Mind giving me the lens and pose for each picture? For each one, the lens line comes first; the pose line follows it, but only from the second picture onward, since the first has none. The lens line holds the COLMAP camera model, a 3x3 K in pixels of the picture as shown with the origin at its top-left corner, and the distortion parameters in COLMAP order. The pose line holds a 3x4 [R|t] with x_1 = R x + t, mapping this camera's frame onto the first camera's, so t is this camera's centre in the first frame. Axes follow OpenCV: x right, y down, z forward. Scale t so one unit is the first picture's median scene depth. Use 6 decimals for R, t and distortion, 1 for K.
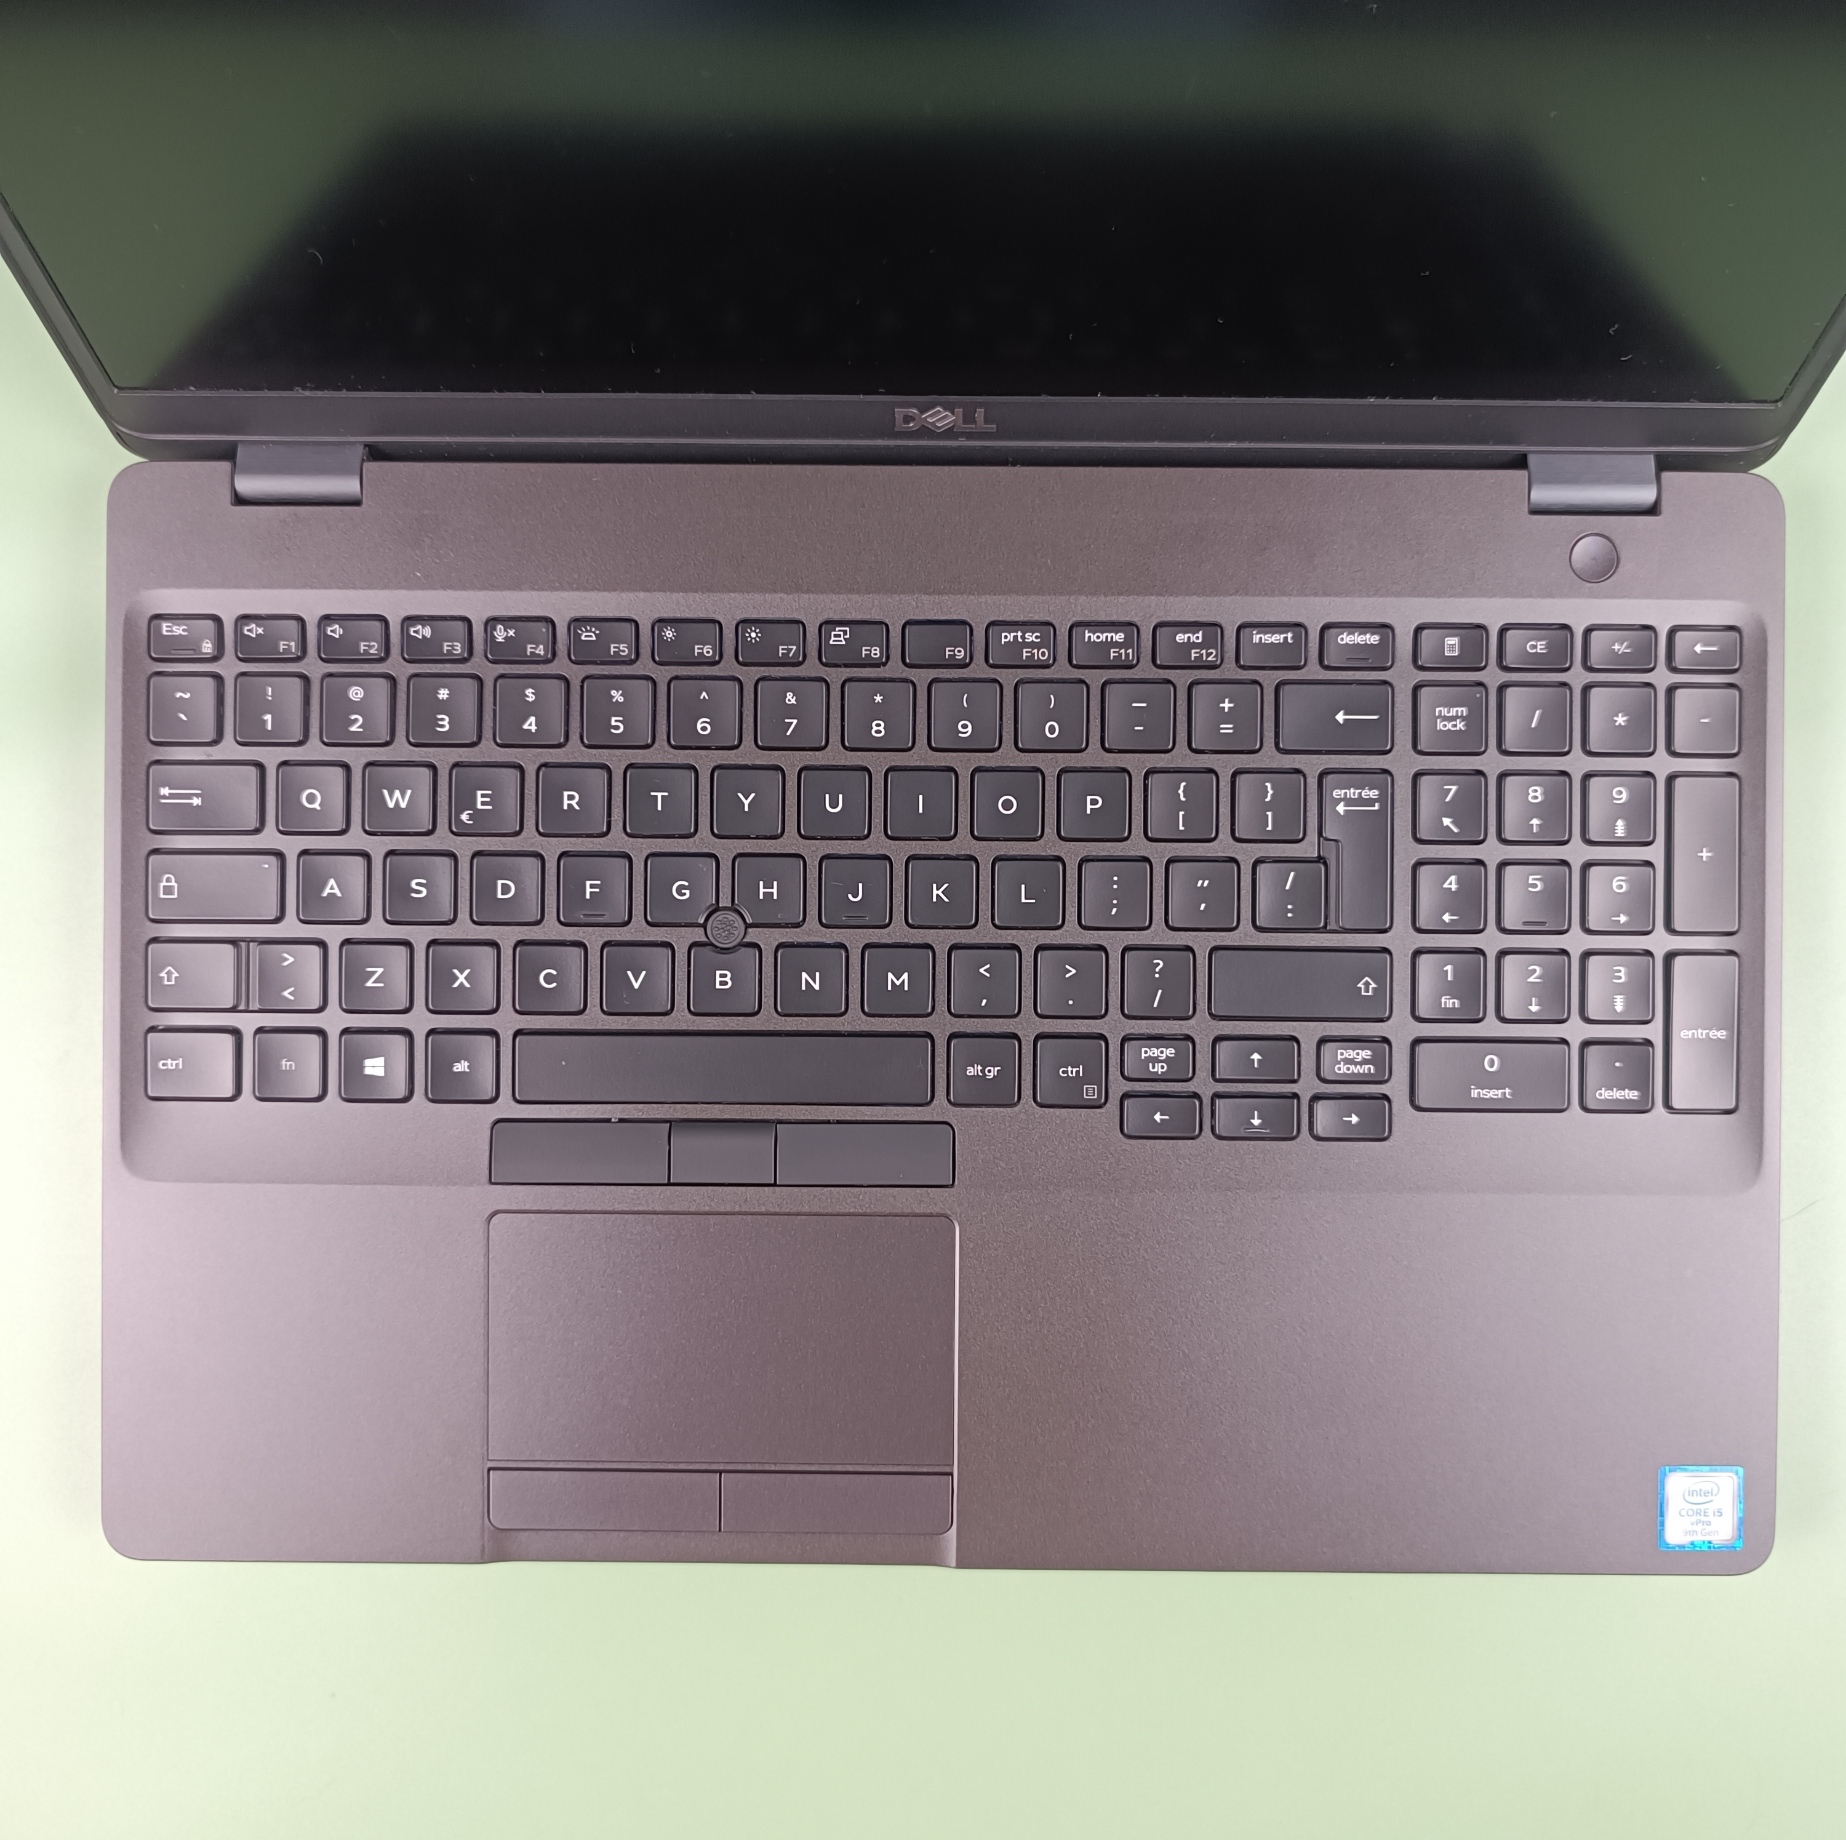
lens RADIAL K [[1767.6, 0, 926.5], [0, 1767.6, 916.1], [0, 0, 1]] dist [-0.009289, 0.000000]
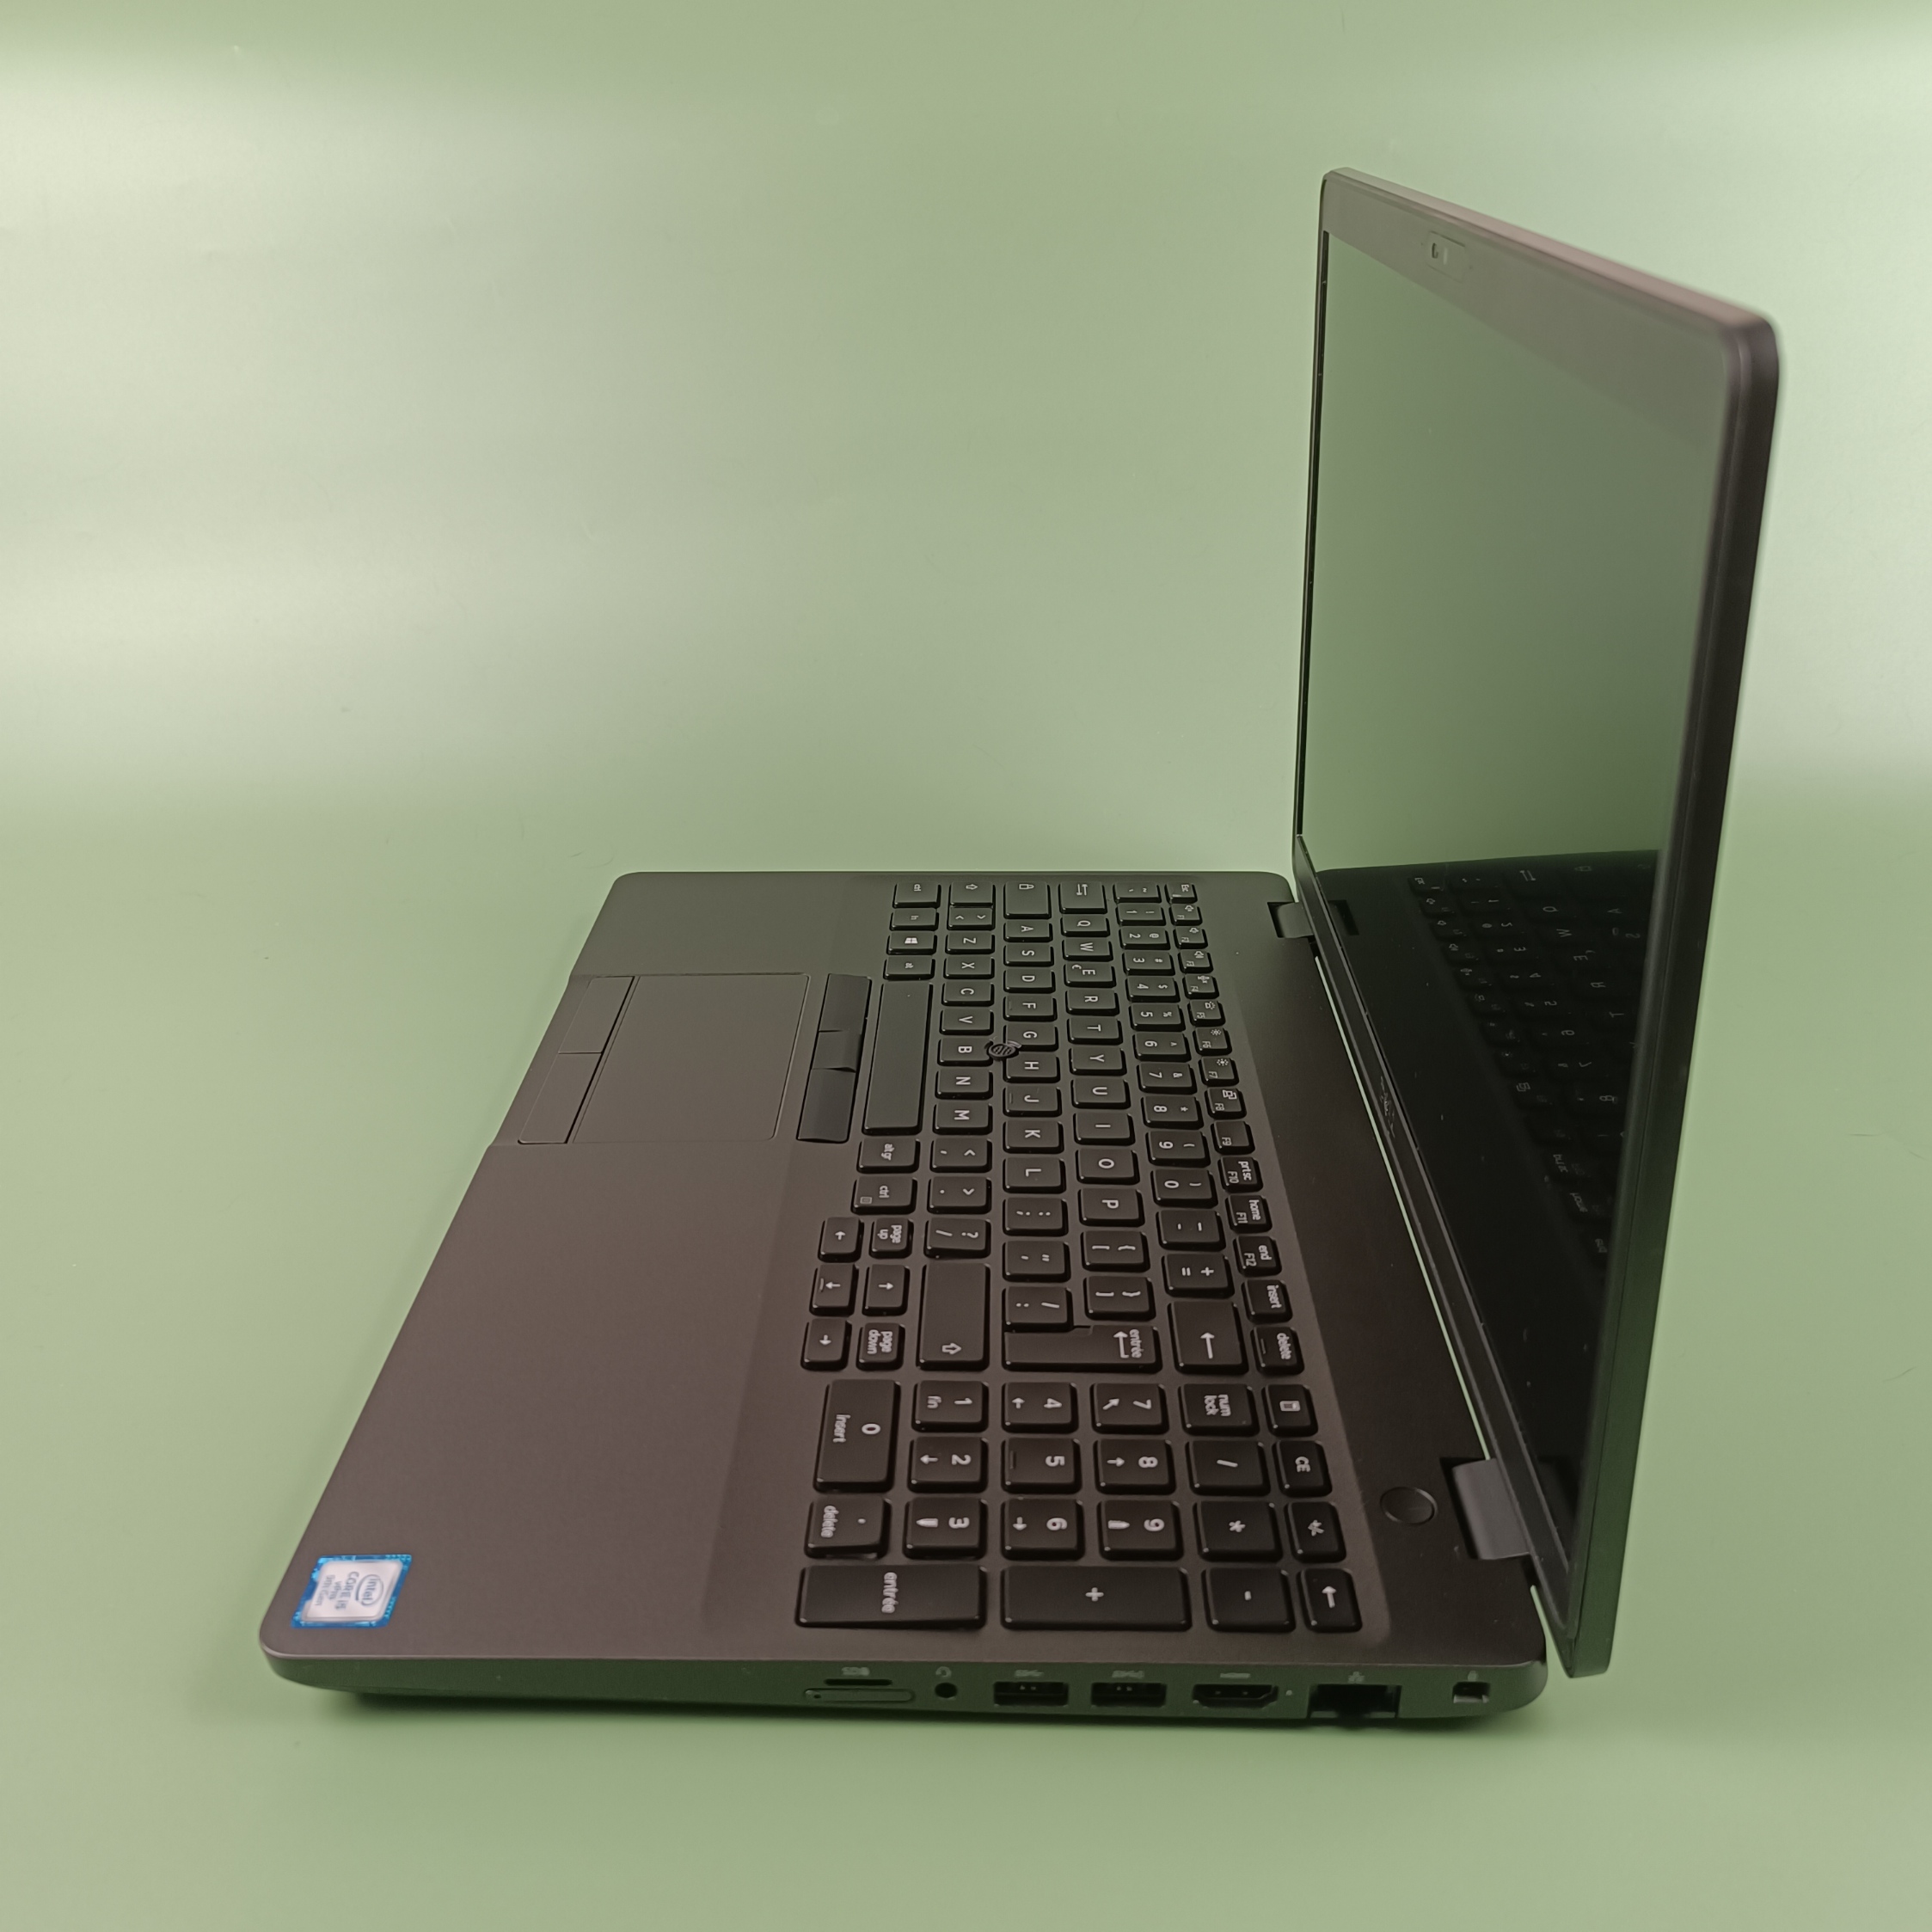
lens RADIAL K [[1849.9, 0, 954.8], [0, 1849.9, 960.3], [0, 0, 1]] dist [-0.009289, 0.000000]
pose [[-0.014818, 0.452719, -0.891530, 1.115553], [-0.999878, -0.011054, 0.011006, 0.028269], [-0.004872, 0.891585, 0.452828, 0.300154]]
